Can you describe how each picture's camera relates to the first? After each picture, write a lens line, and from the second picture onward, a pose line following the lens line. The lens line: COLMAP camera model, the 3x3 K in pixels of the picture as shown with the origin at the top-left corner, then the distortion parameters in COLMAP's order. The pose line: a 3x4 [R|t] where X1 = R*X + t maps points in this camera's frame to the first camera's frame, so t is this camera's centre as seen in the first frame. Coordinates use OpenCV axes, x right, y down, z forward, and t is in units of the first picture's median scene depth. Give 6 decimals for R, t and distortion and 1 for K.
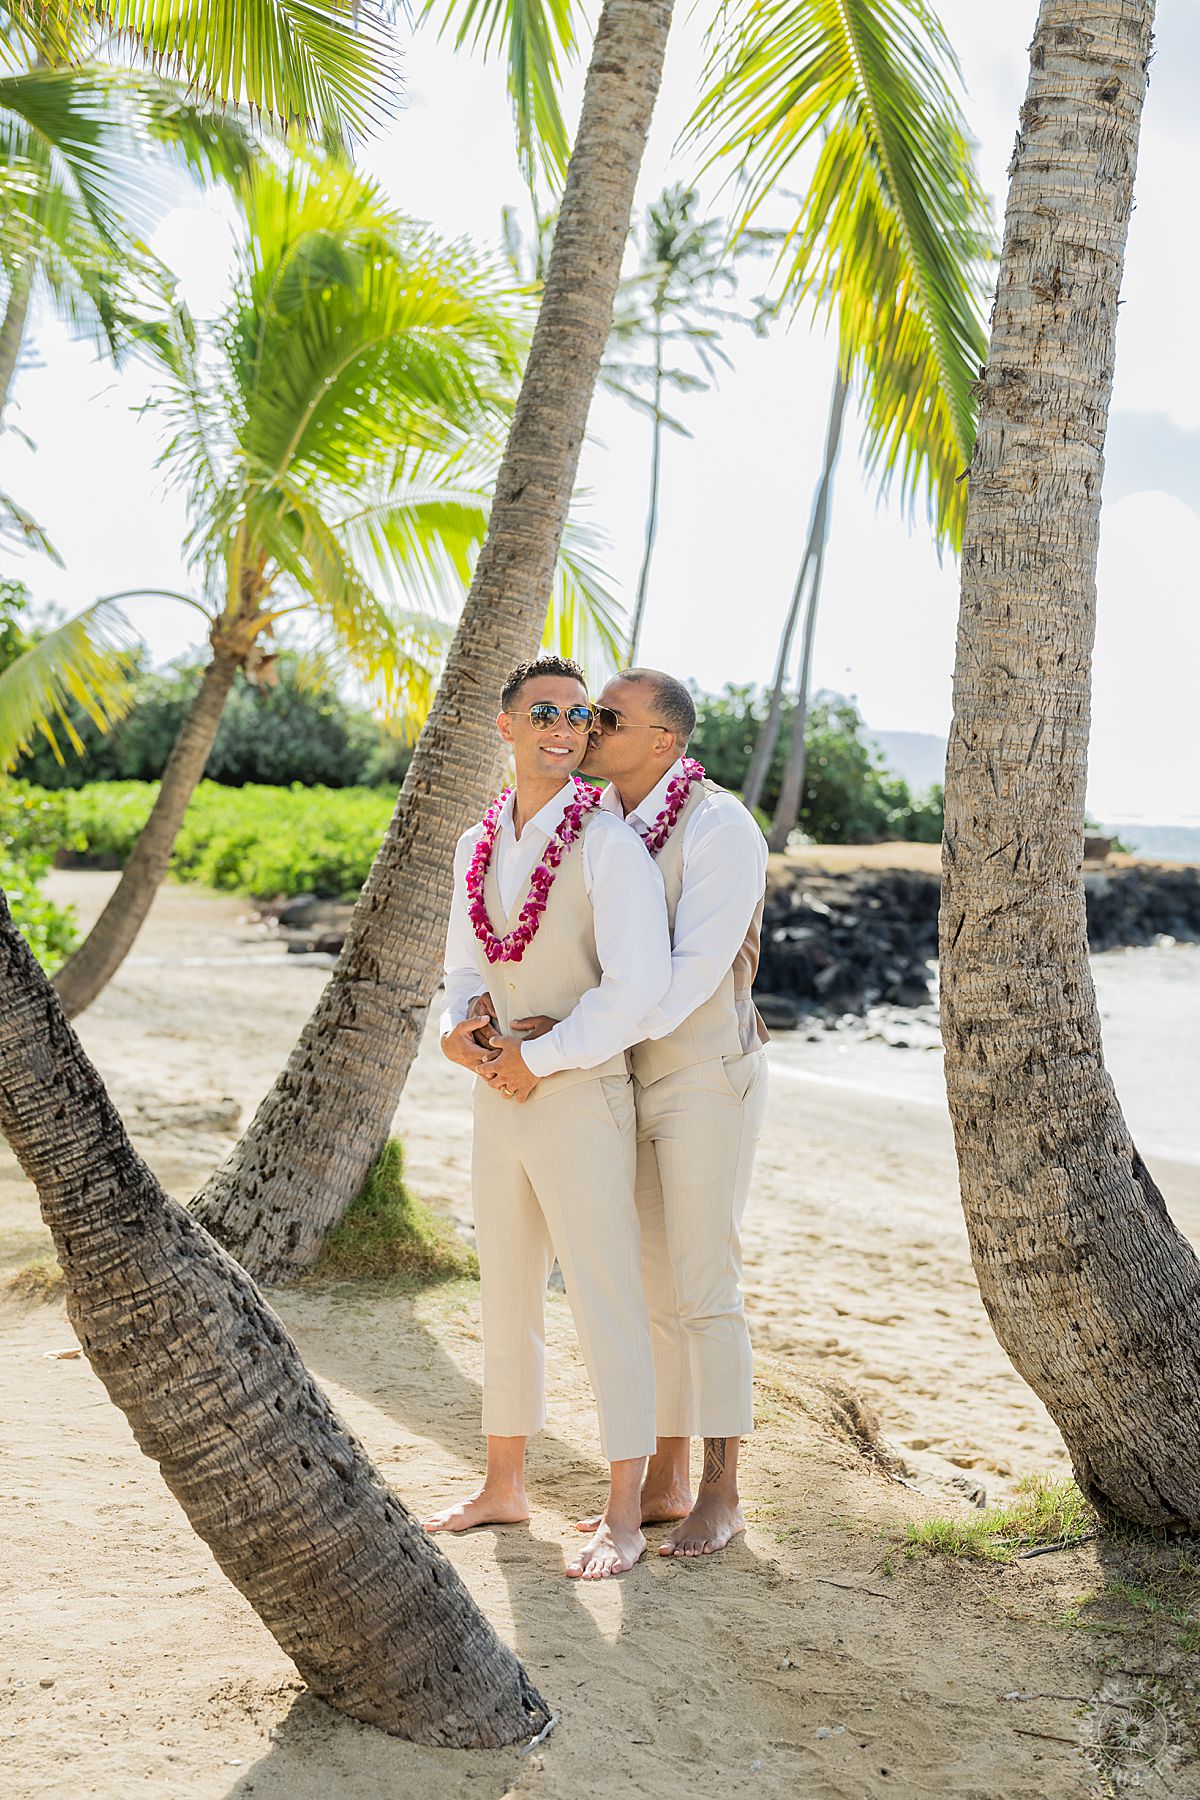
lens RADIAL K [[2563.5, 0, 644.3], [0, 2563.5, 982.3], [0, 0, 1]] dist [-0.001118, 0.066310]
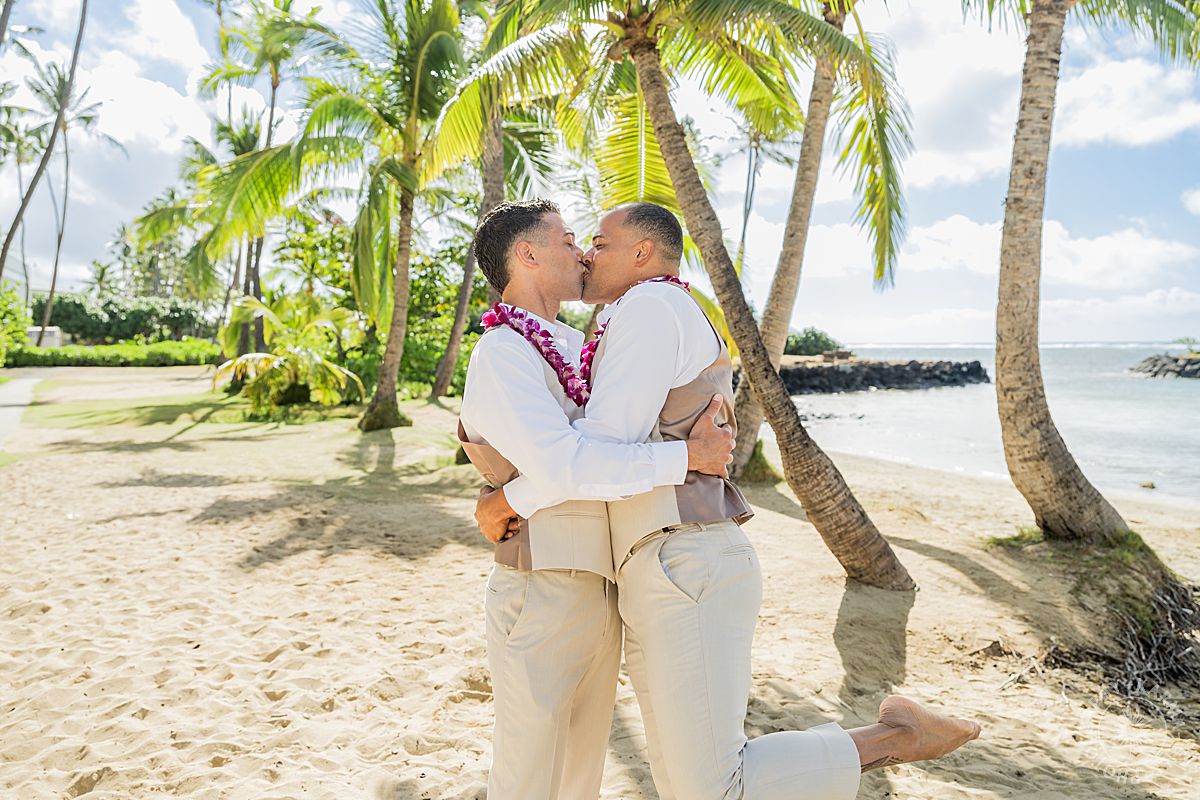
lens RADIAL K [[980.6, 0, 607.3], [0, 980.6, 398.1], [0, 0, 1]] dist [0.010226, 0.006388]
pose [[0.999502, -0.019325, -0.024946, -0.266230], [0.018914, 0.999684, -0.016582, 0.028629], [0.025259, 0.016102, 0.999551, -0.230203]]
